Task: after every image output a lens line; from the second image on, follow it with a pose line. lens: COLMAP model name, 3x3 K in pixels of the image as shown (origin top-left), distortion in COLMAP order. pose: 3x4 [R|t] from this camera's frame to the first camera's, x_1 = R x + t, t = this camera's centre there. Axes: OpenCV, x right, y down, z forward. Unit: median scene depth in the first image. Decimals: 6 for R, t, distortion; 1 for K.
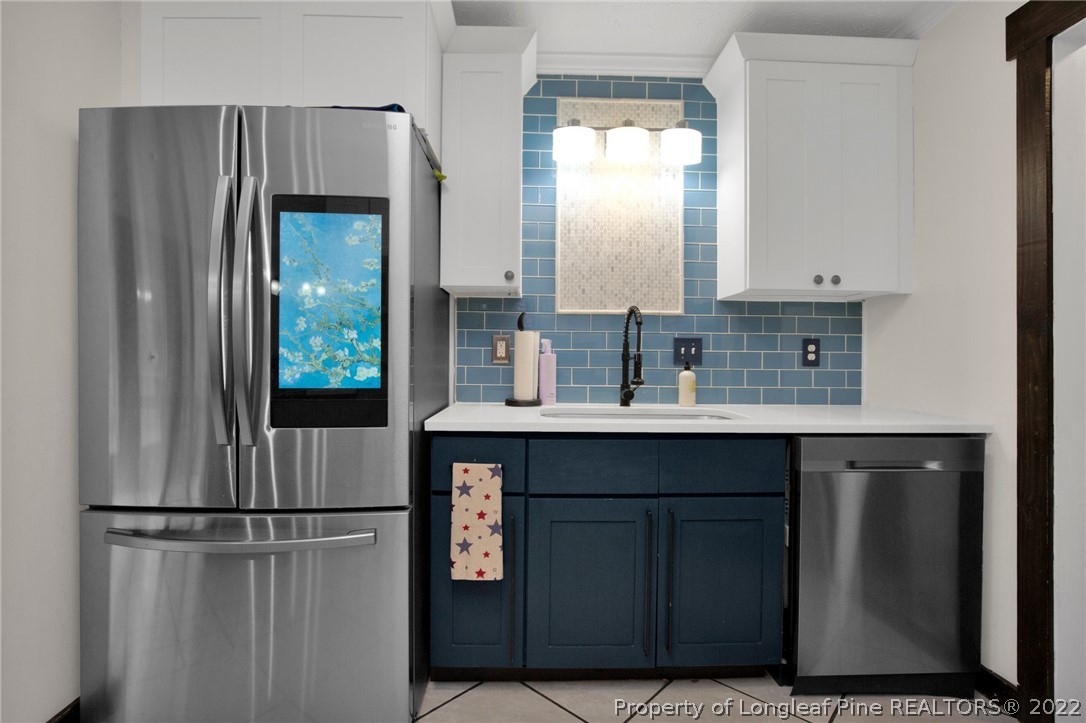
lens RADIAL K [[526.8, 0, 543.4], [0, 526.8, 364.6], [0, 0, 1]] dist [-0.002525, 0.000776]
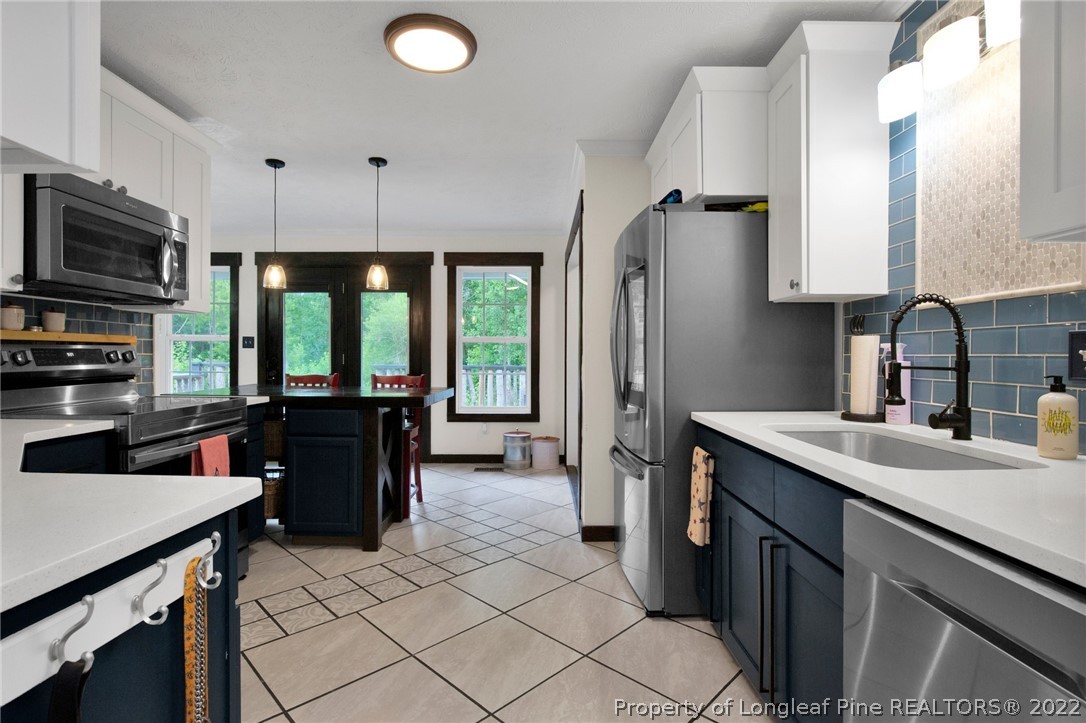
lens RADIAL K [[526.8, 0, 546.3], [0, 526.8, 363.5], [0, 0, 1]] dist [-0.002525, 0.000776]
pose [[-0.024662, 0.009484, -0.999651, 0.817261], [0.006309, 0.999937, 0.009331, -0.026510], [0.999676, -0.006077, -0.024721, 0.468992]]
